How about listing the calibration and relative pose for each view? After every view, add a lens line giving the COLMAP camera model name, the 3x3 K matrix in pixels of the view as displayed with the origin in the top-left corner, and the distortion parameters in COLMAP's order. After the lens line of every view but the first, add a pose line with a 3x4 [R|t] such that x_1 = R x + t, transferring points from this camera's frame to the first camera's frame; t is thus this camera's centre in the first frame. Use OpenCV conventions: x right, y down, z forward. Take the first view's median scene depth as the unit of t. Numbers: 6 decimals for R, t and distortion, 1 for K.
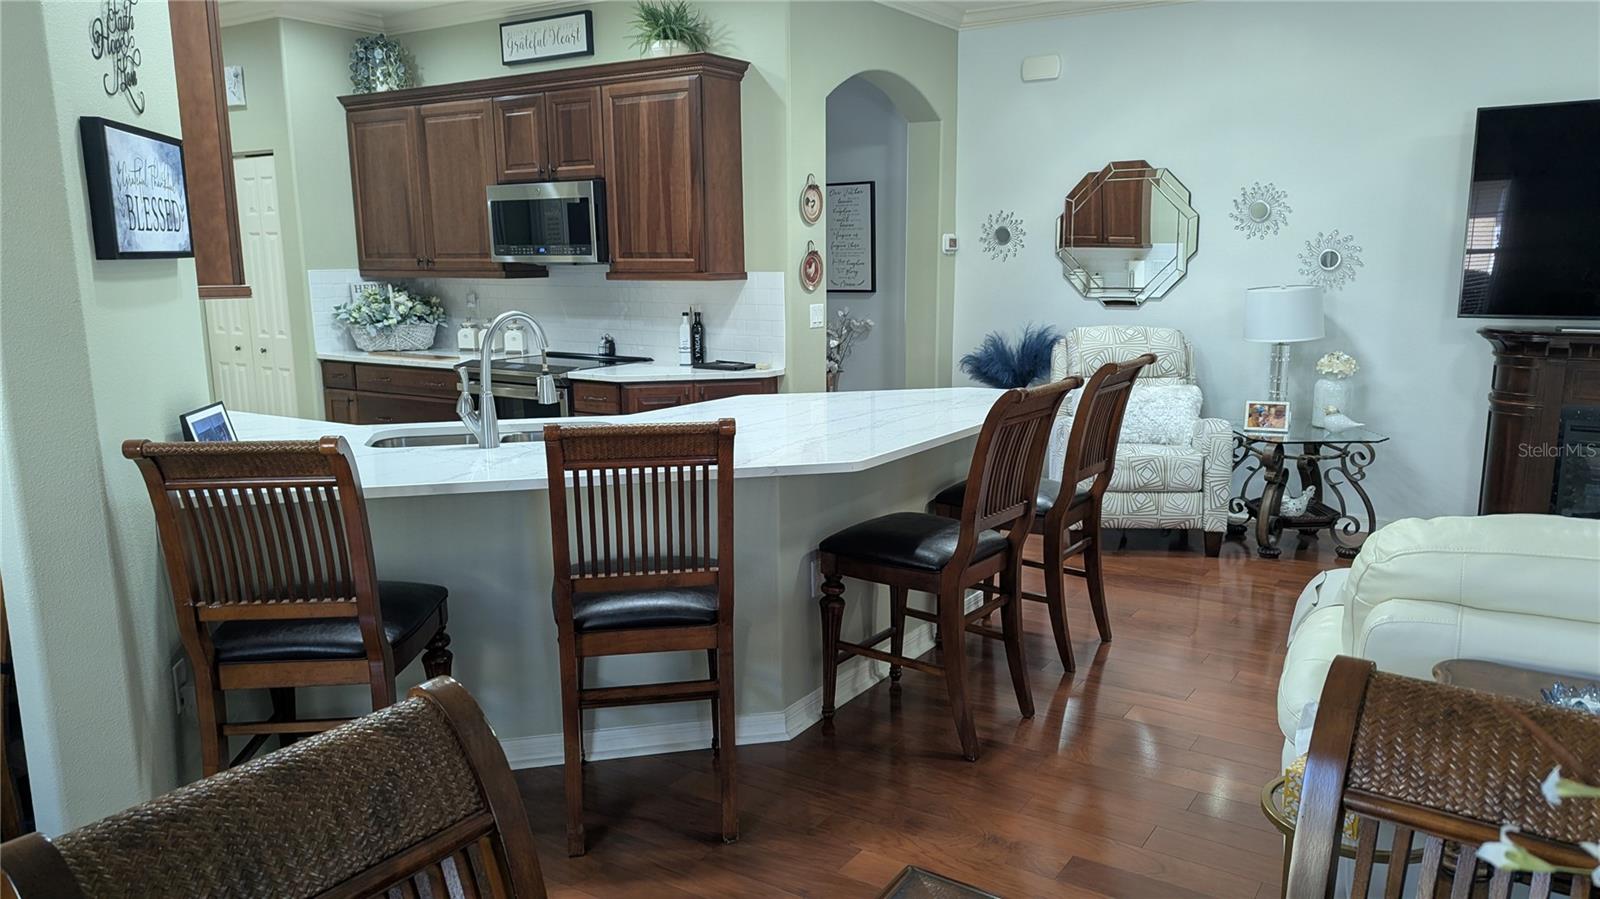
lens RADIAL K [[1140.2, 0, 800.0], [0, 1140.2, 449.5], [0, 0, 1]] dist [0.056971, -0.001211]
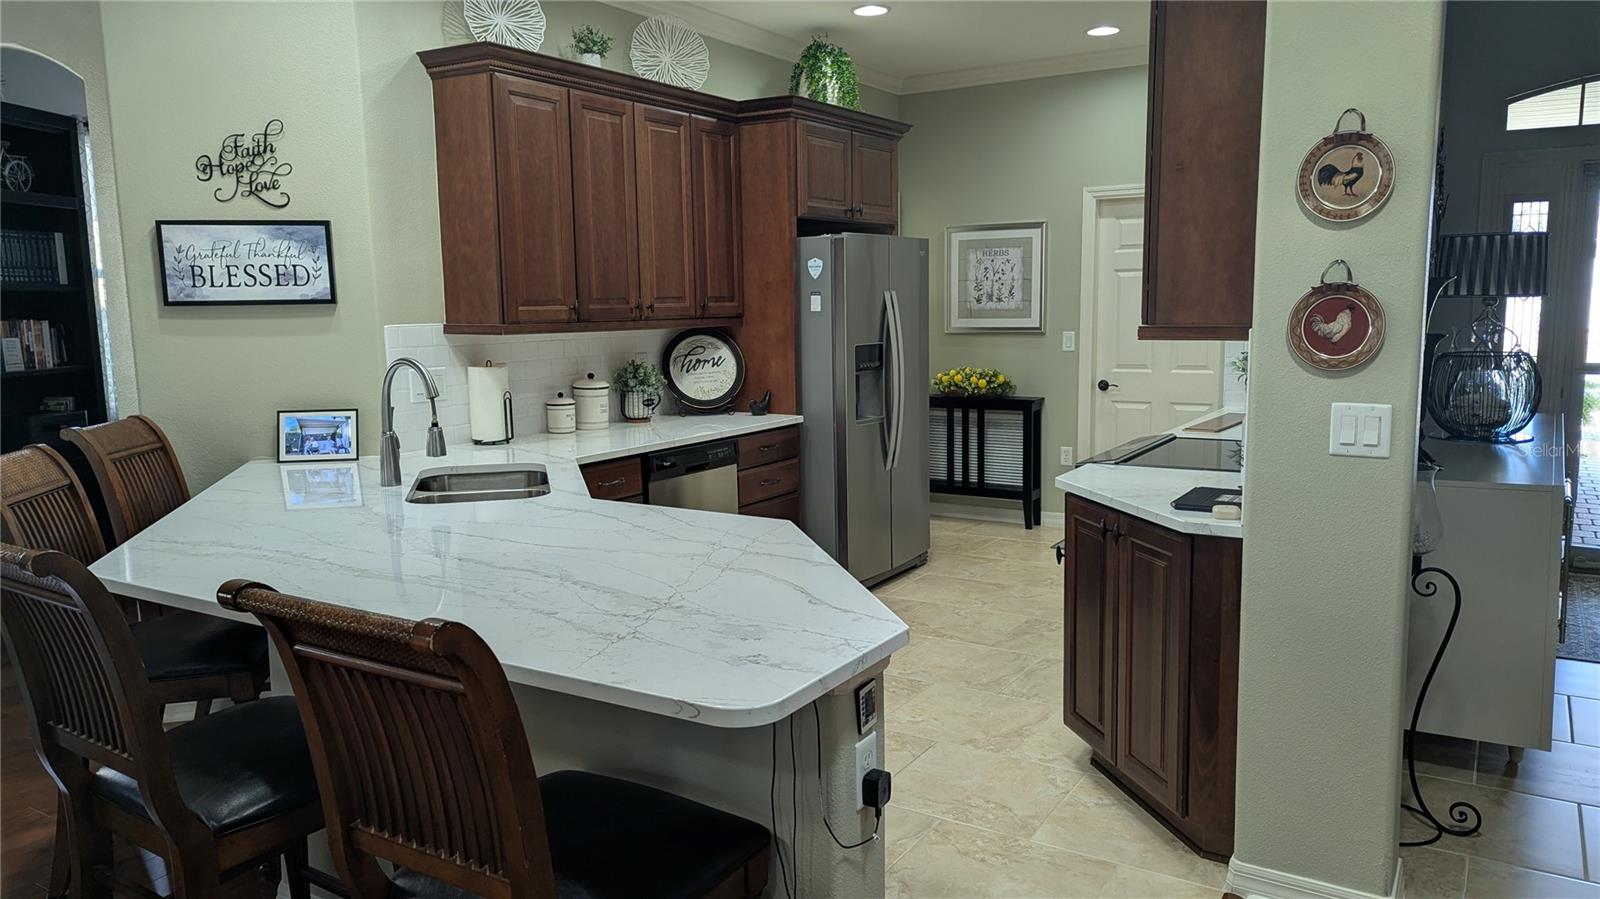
lens RADIAL K [[1140.2, 0, 800.0], [0, 1140.2, 449.5], [0, 0, 1]] dist [0.056971, -0.001211]
pose [[0.028033, 0.139692, -0.989798, 0.964386], [-0.156707, 0.978558, 0.133668, -0.290806], [0.987247, 0.151361, 0.049323, 1.645631]]
